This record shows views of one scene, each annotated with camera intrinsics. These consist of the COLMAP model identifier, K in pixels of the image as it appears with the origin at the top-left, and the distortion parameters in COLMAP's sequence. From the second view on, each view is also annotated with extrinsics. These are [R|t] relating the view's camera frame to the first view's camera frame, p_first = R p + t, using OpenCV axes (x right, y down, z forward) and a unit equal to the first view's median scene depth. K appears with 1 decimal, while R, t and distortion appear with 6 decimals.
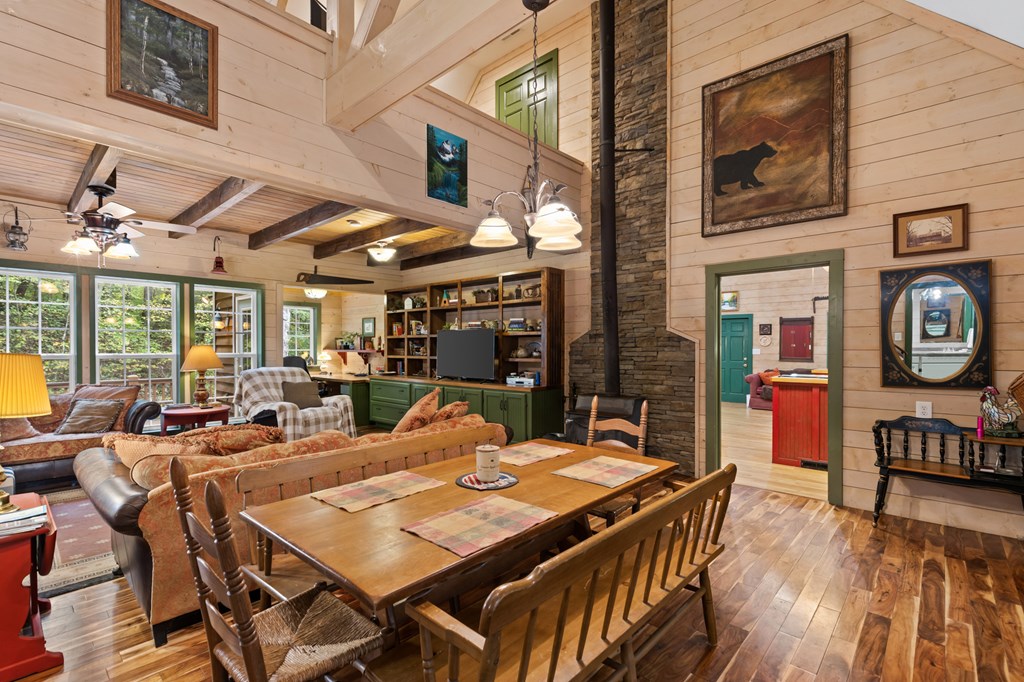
lens RADIAL K [[475.1, 0, 509.1], [0, 475.1, 347.8], [0, 0, 1]] dist [0.007016, -0.001549]
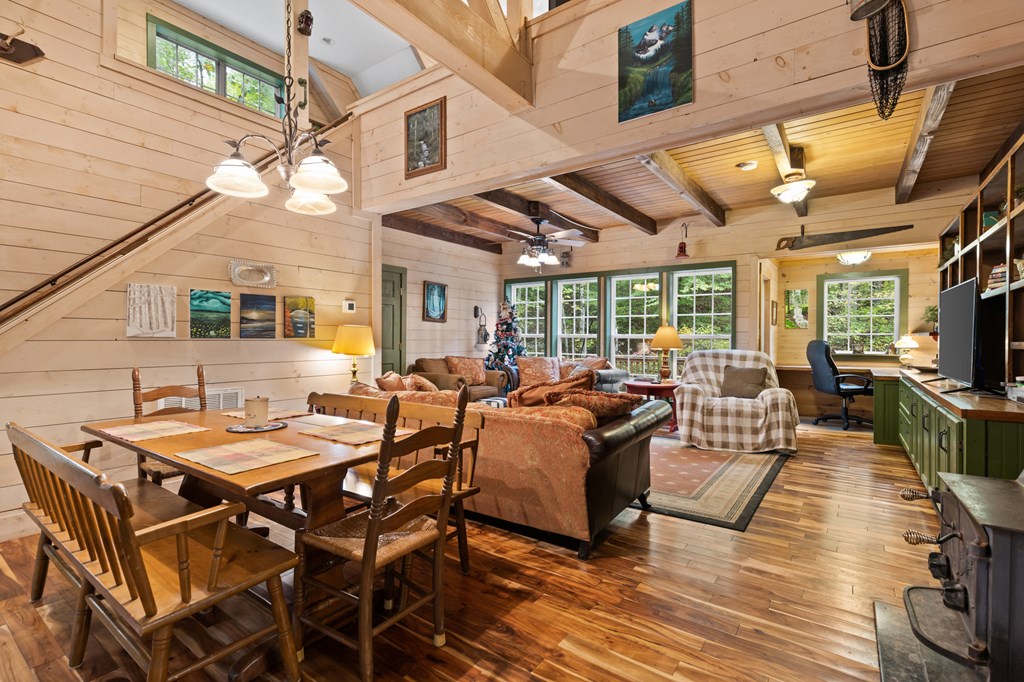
lens RADIAL K [[475.1, 0, 505.5], [0, 475.1, 337.7], [0, 0, 1]] dist [0.007016, -0.001549]
pose [[0.102404, 0.000748, -0.994743, 0.397888], [-0.005263, 0.999986, 0.000210, 0.021070], [0.994729, 0.005214, 0.102406, 0.509519]]
